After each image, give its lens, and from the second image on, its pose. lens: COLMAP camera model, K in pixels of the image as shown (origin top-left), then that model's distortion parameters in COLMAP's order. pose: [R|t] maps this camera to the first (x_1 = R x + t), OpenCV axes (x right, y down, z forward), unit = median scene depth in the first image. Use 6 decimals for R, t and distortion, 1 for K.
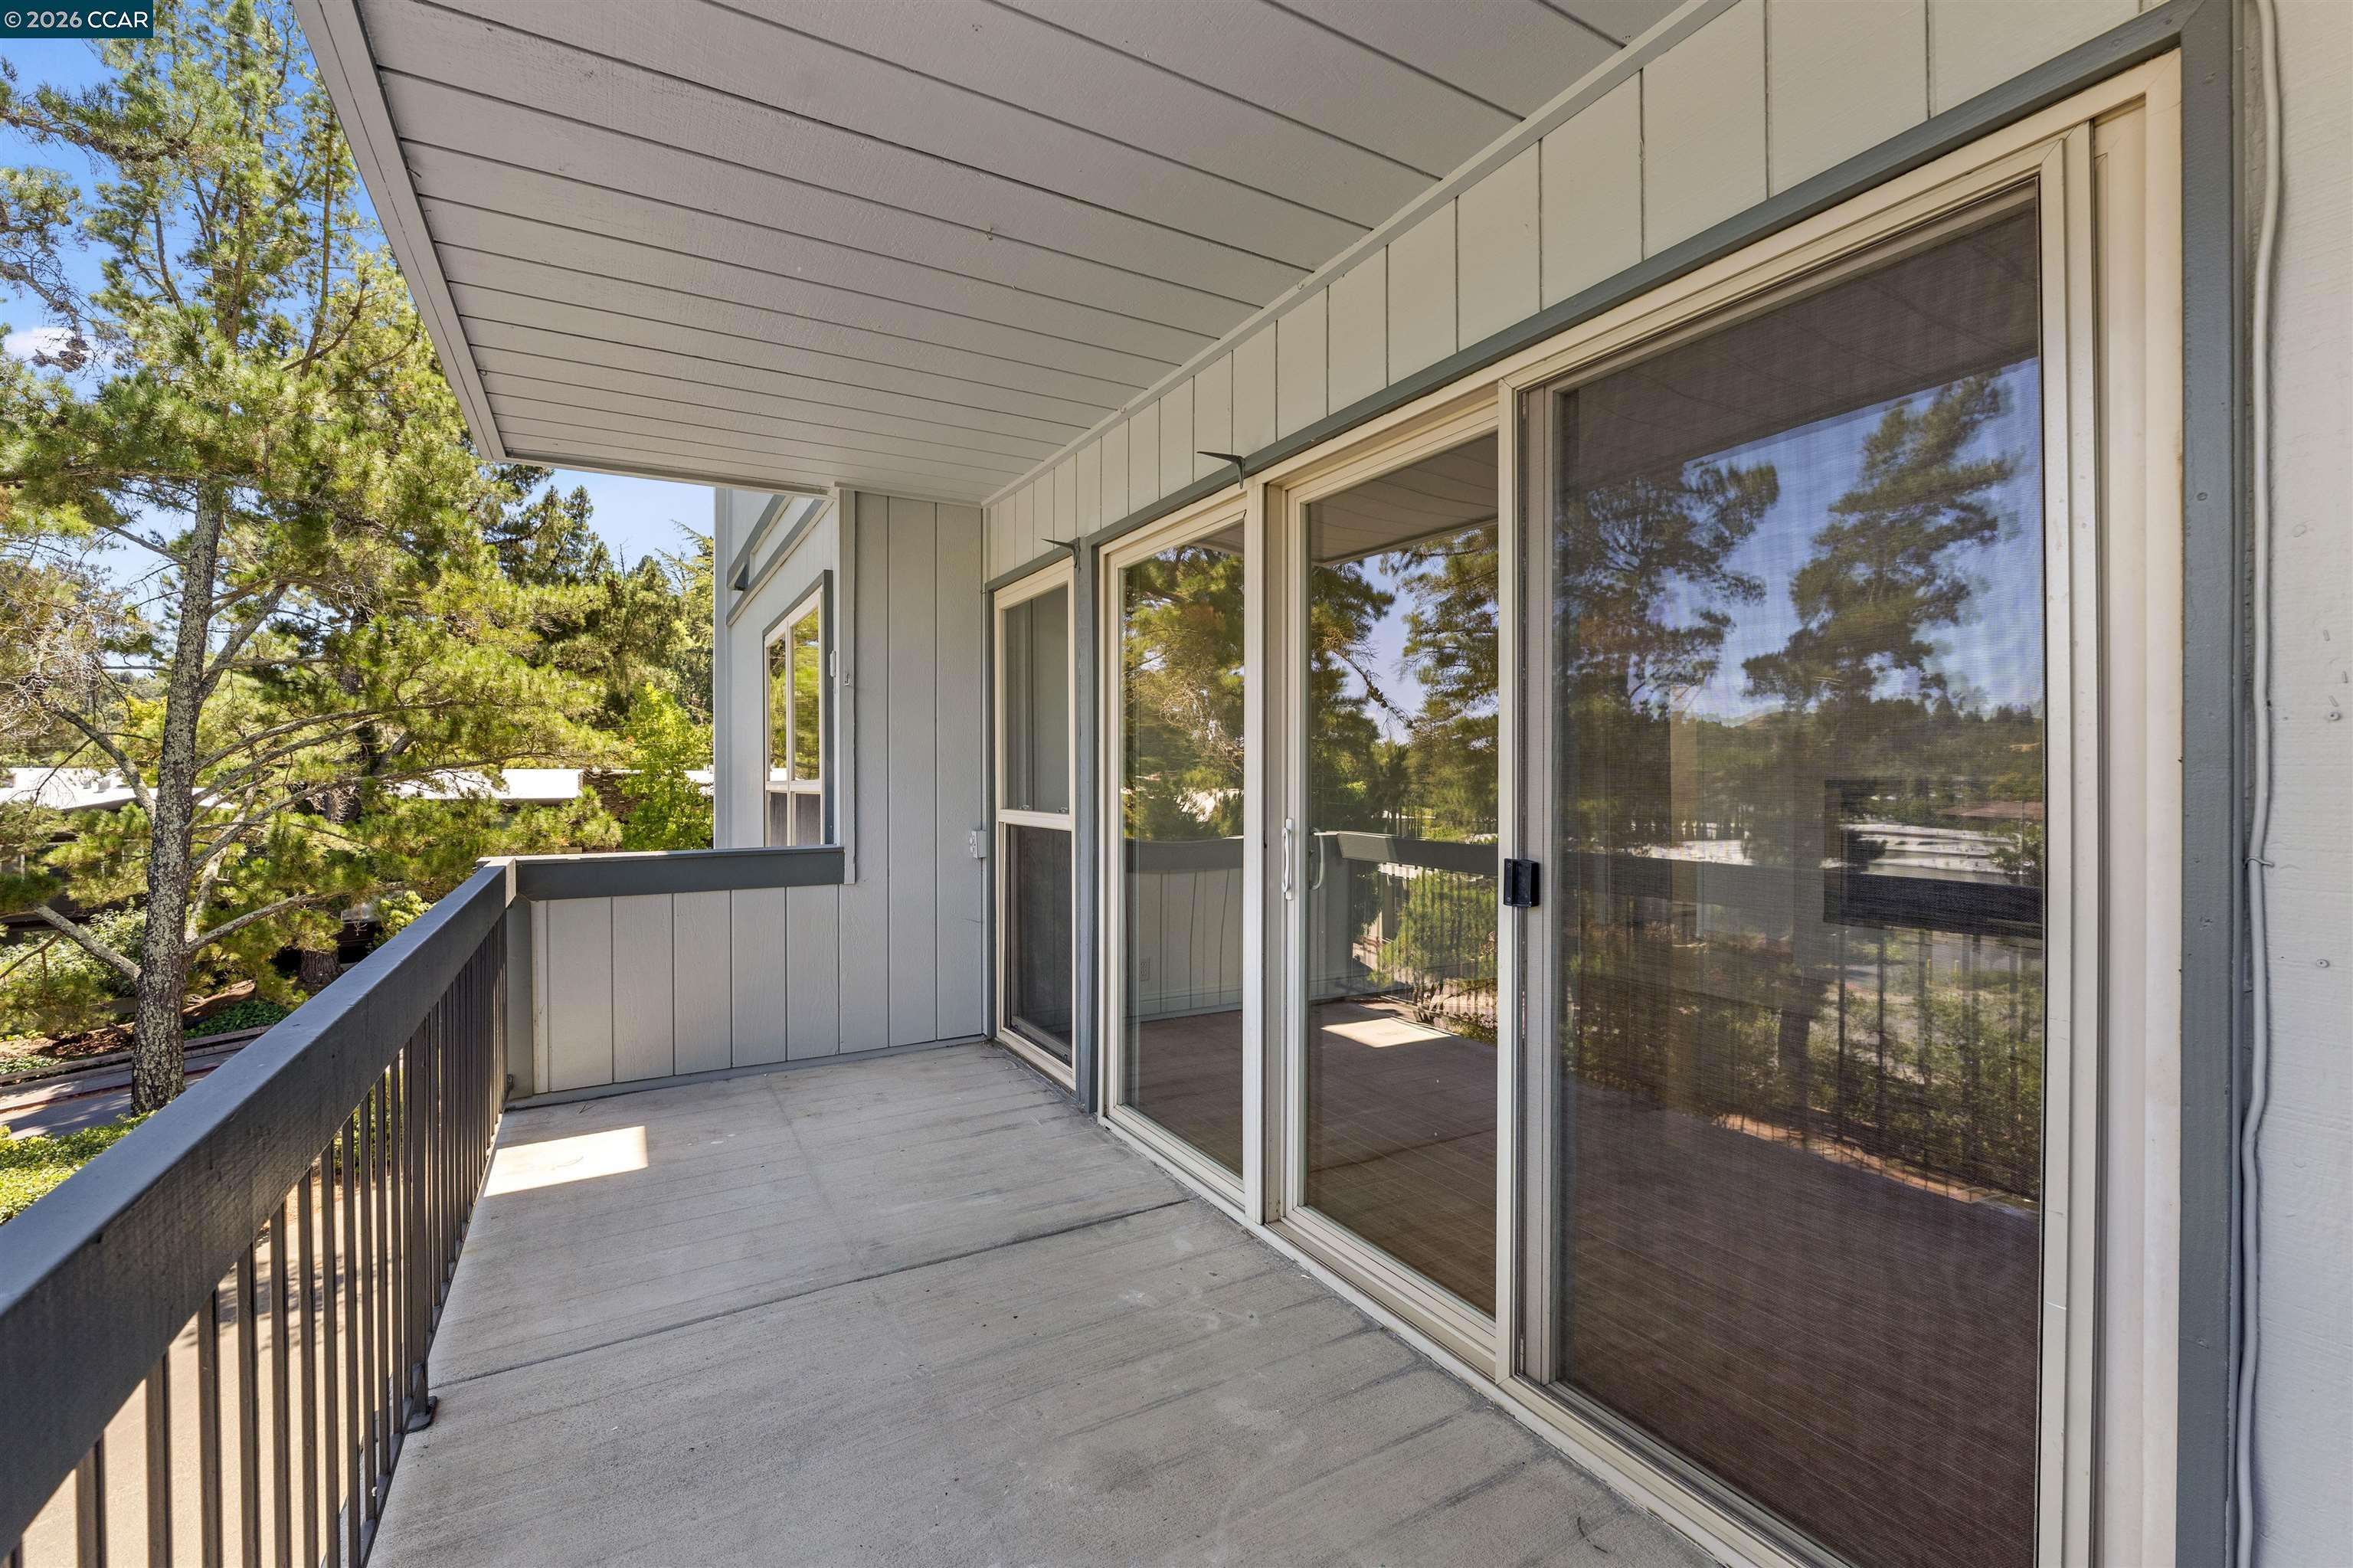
lens RADIAL K [[965.6, 0, 1147.6], [0, 965.6, 781.2], [0, 0, 1]] dist [-0.007084, 0.000762]
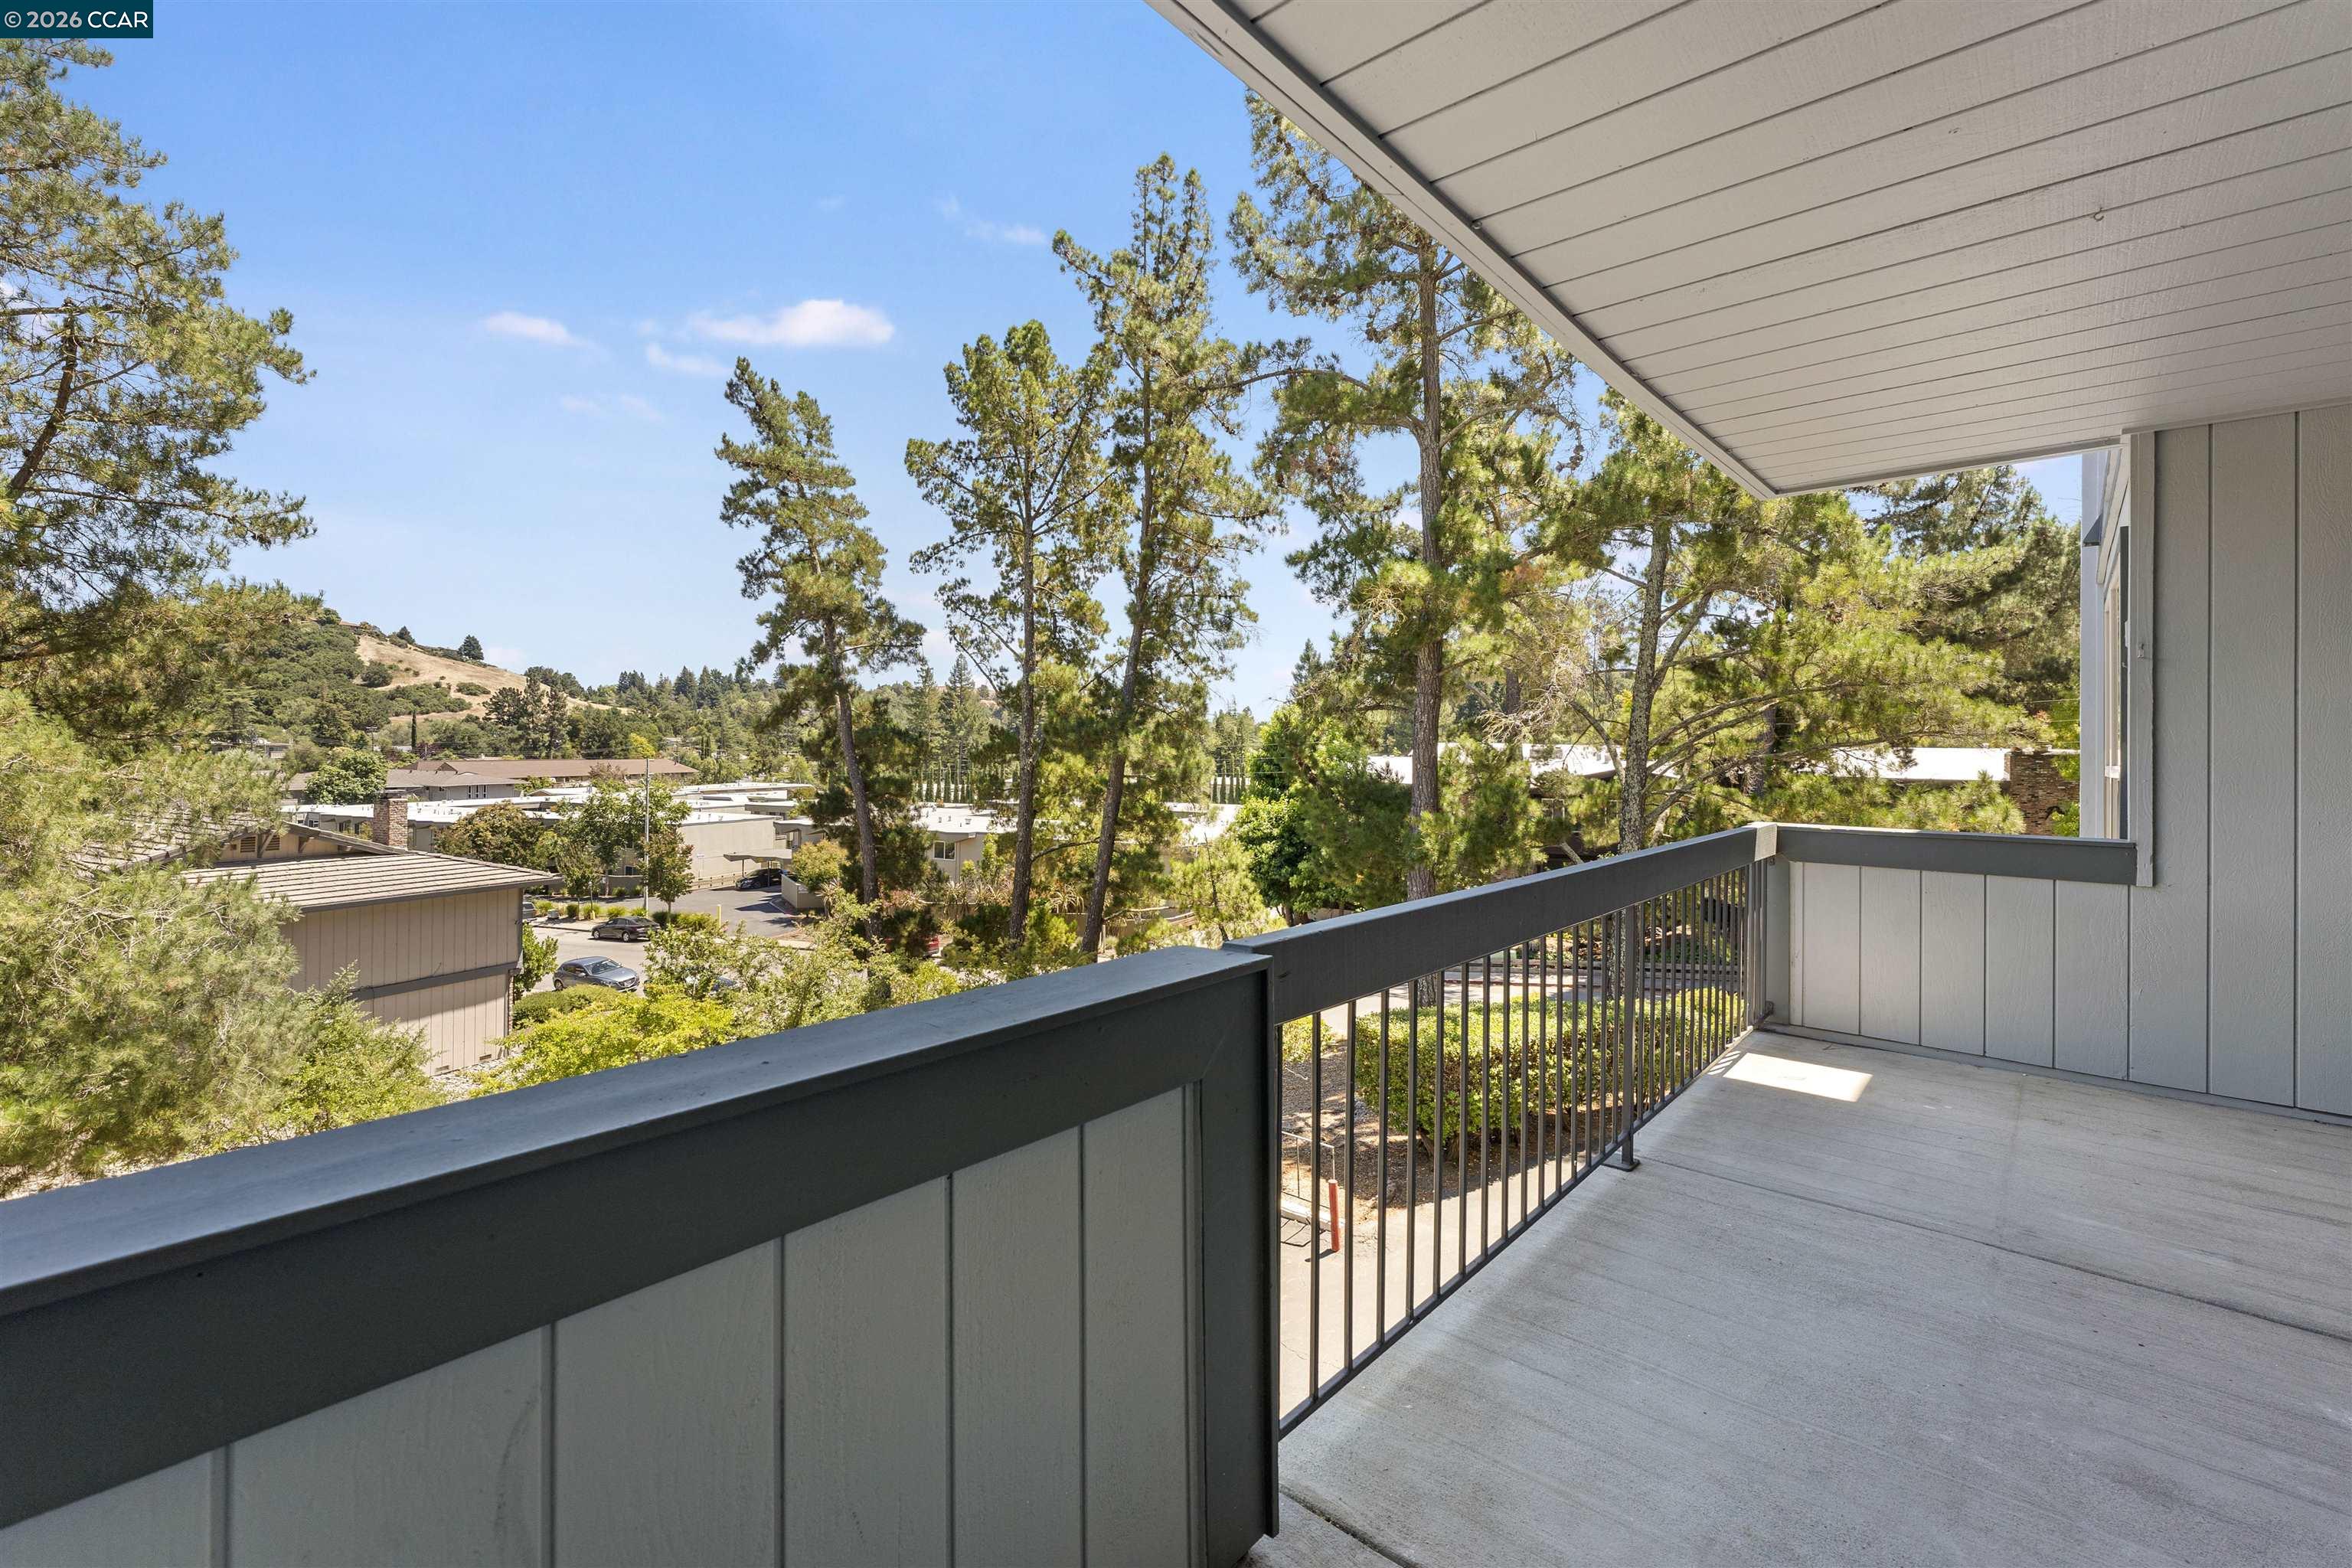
lens RADIAL K [[985.4, 0, 1158.0], [0, 985.4, 745.8], [0, 0, 1]] dist [-0.014730, 0.000142]
pose [[0.305505, 0.003359, -0.952185, 0.058338], [-0.016608, 0.999860, -0.001801, -0.000751], [0.952046, 0.016364, 0.305518, -0.025452]]
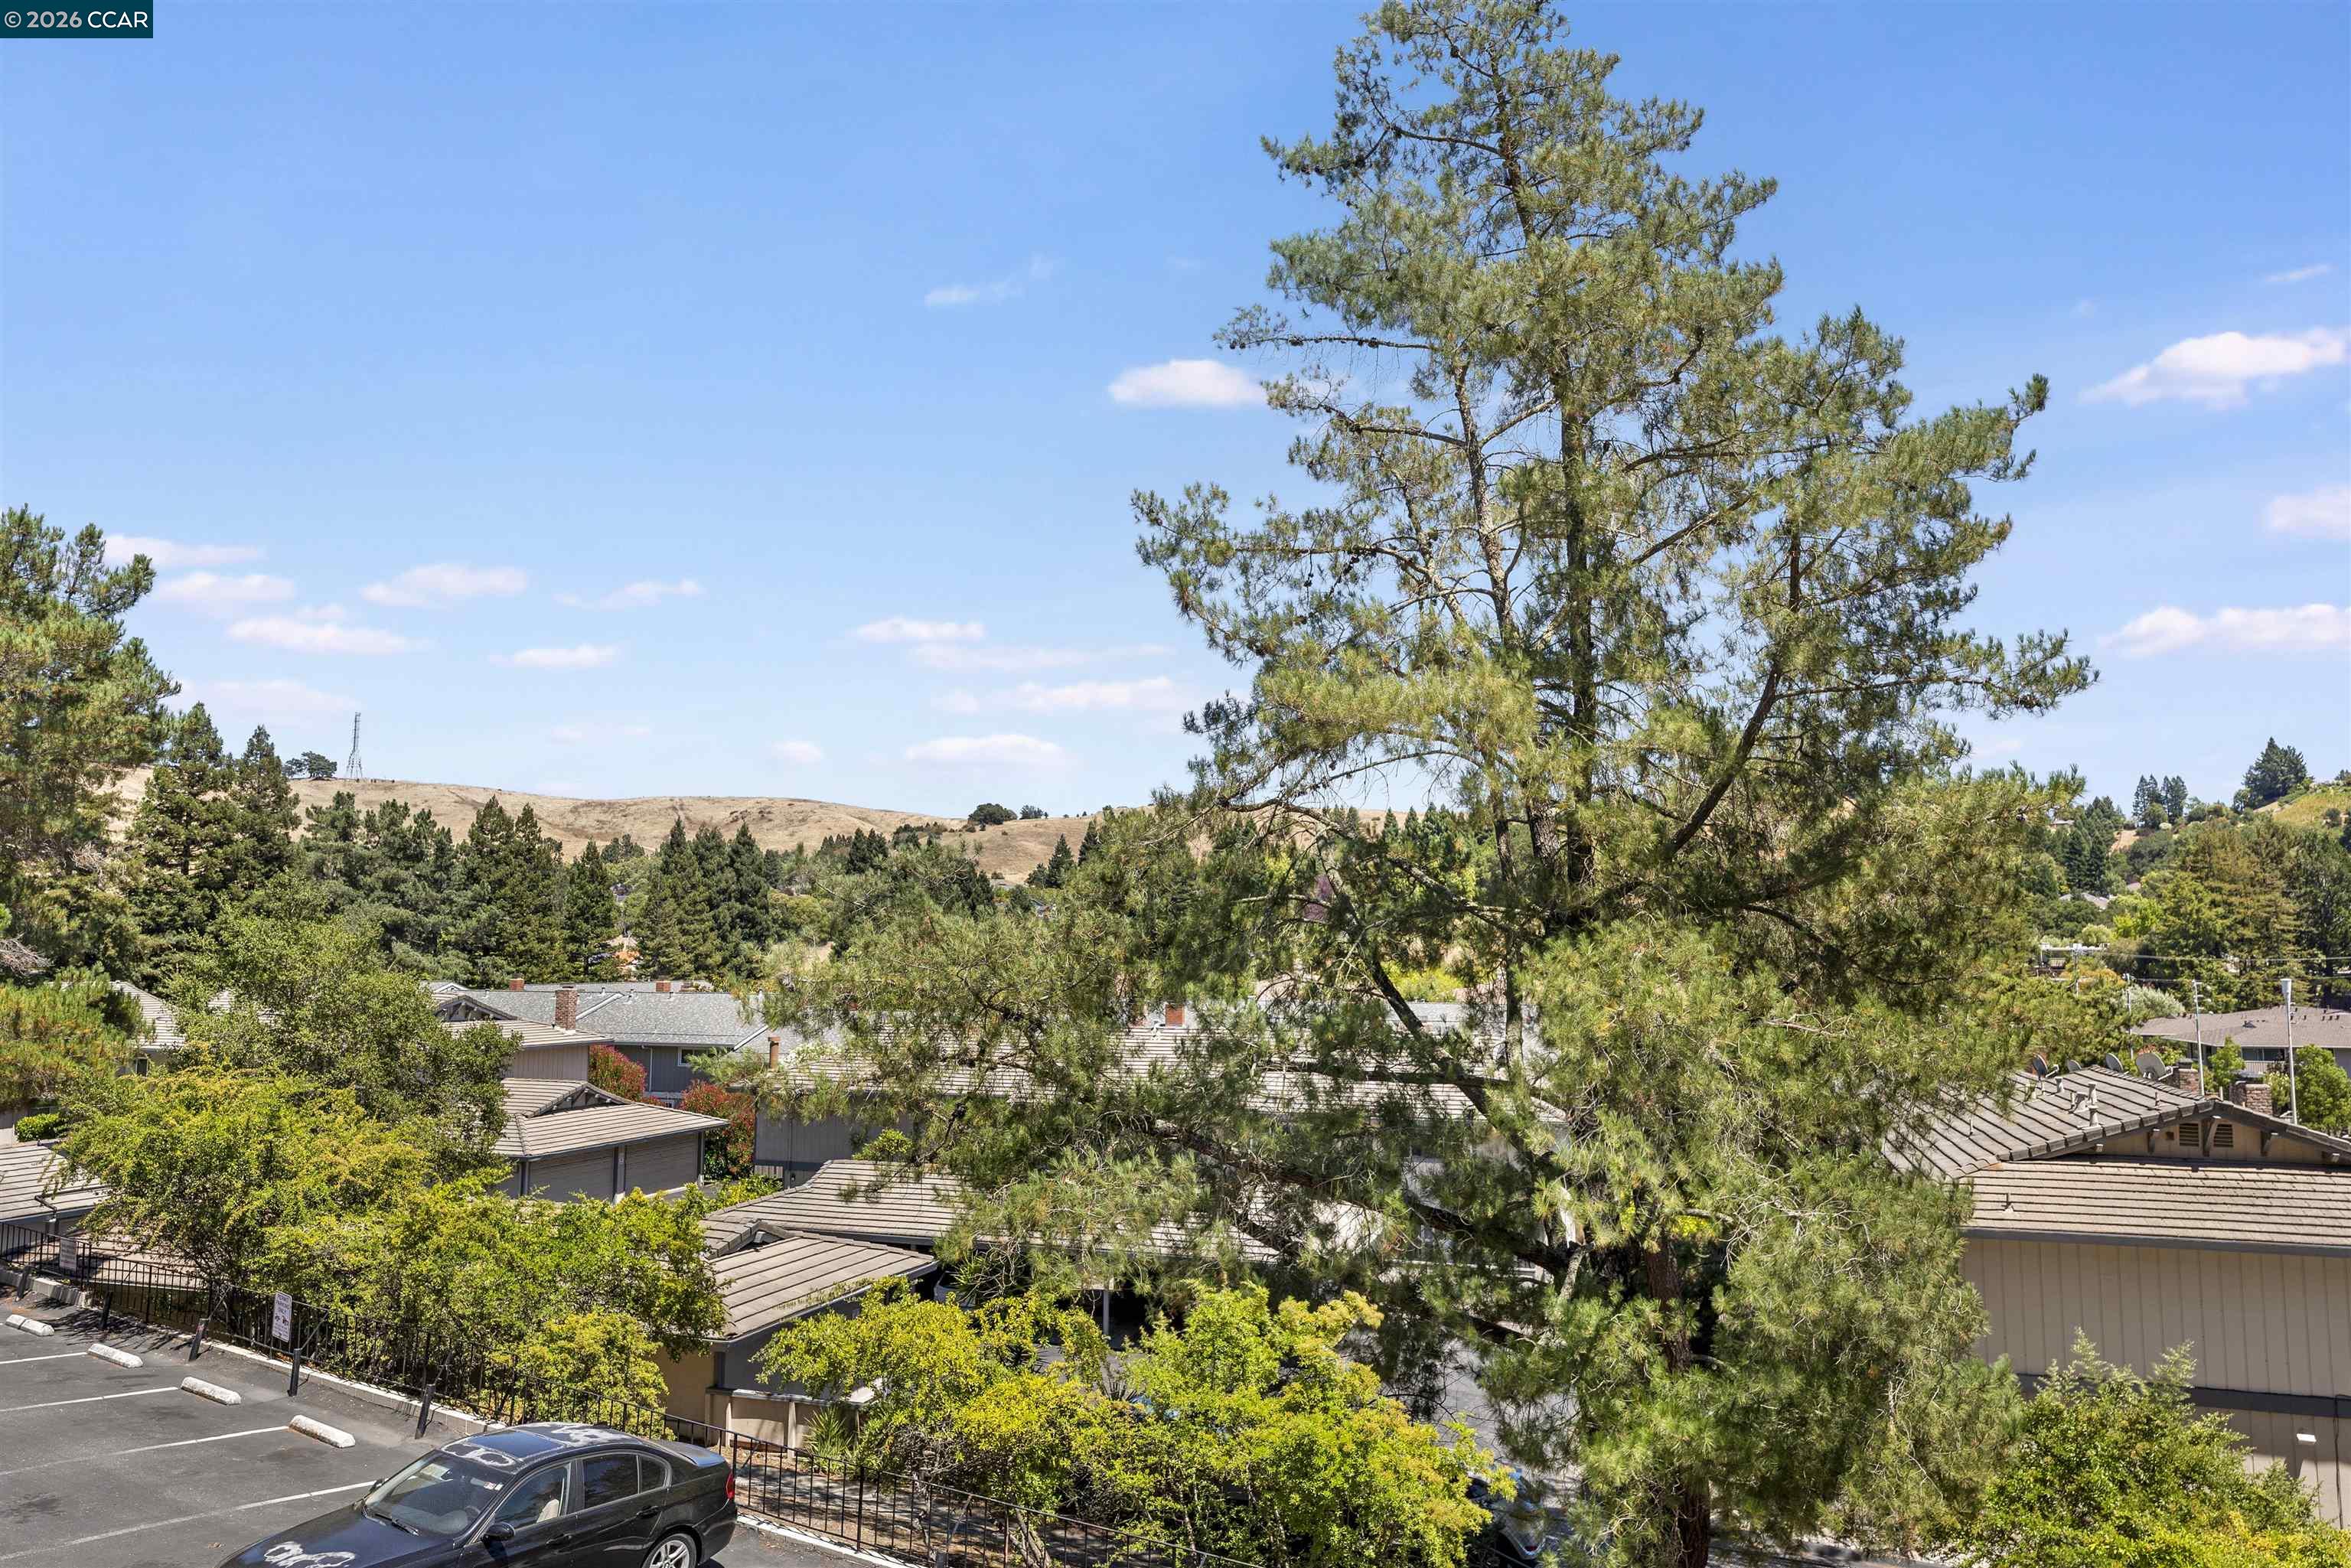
lens RADIAL K [[1593.4, 0, 1175.5], [0, 1593.4, 784.0], [0, 0, 1]] dist [0.012631, -0.004310]
pose [[-0.896345, -0.052142, -0.440281, -0.105352], [-0.009271, 0.995047, -0.098968, -0.019409], [0.443261, -0.084628, -0.892389, 0.181777]]
